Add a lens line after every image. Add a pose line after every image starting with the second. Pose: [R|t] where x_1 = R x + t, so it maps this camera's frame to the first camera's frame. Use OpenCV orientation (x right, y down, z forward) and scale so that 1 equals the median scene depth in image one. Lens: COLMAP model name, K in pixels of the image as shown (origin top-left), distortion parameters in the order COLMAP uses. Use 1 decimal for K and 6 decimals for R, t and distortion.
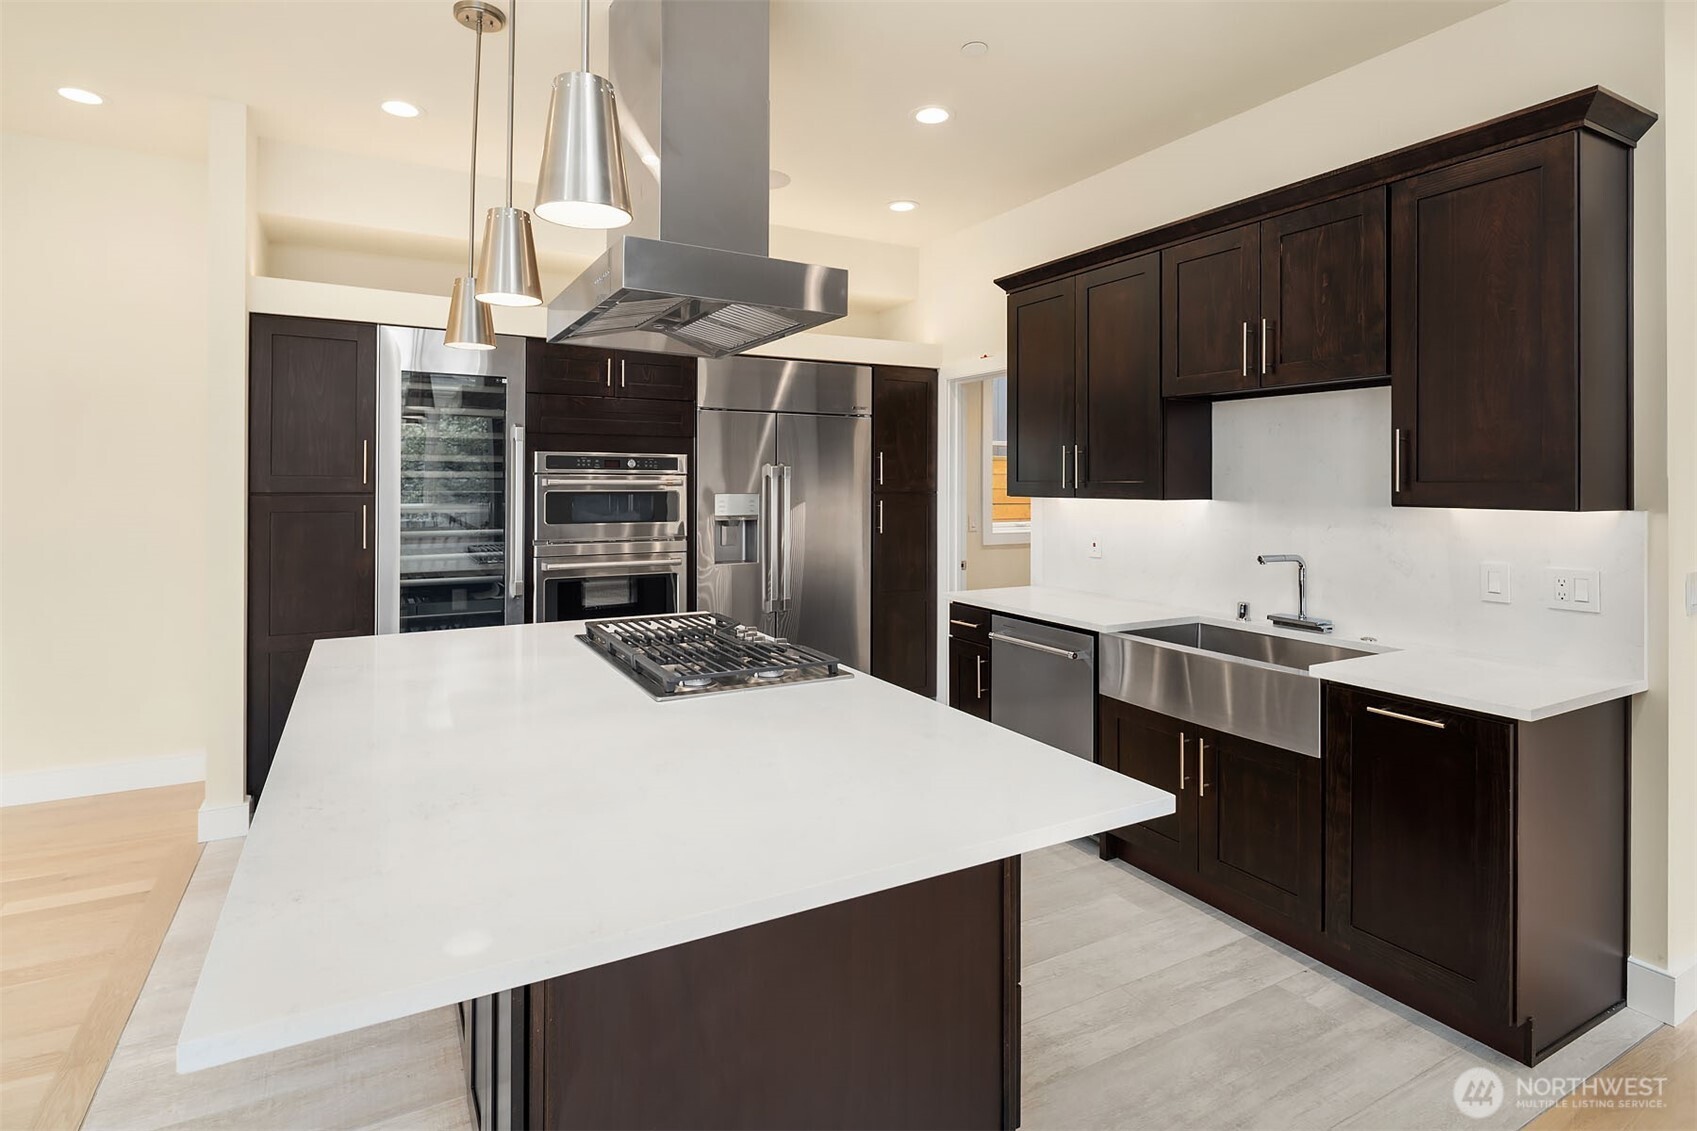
lens RADIAL K [[843.1, 0, 827.8], [0, 843.1, 482.5], [0, 0, 1]] dist [0.001455, -0.000127]
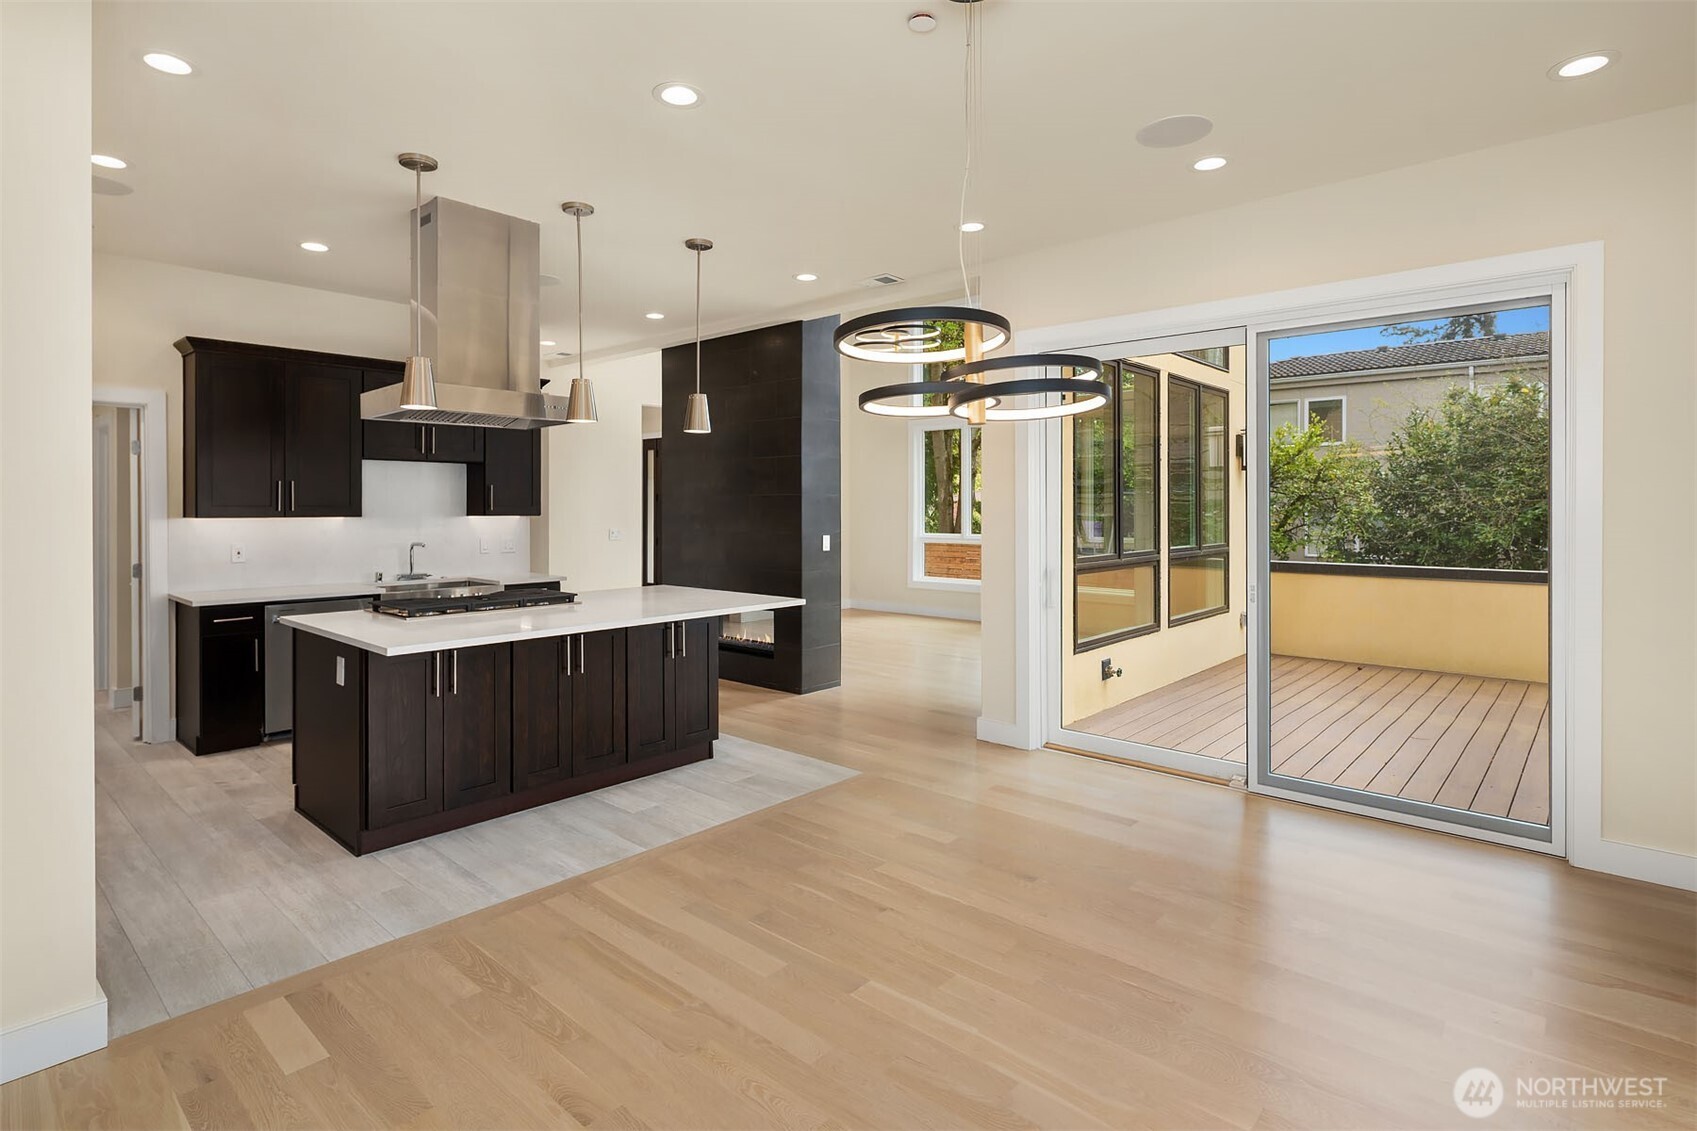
lens RADIAL K [[843.1, 0, 827.8], [0, 843.1, 482.5], [0, 0, 1]] dist [0.001455, -0.000127]
pose [[-0.333461, 0.023897, 0.942461, -1.708127], [-0.004178, 0.999631, -0.026825, -0.008739], [-0.942755, -0.012883, -0.333238, 0.745325]]
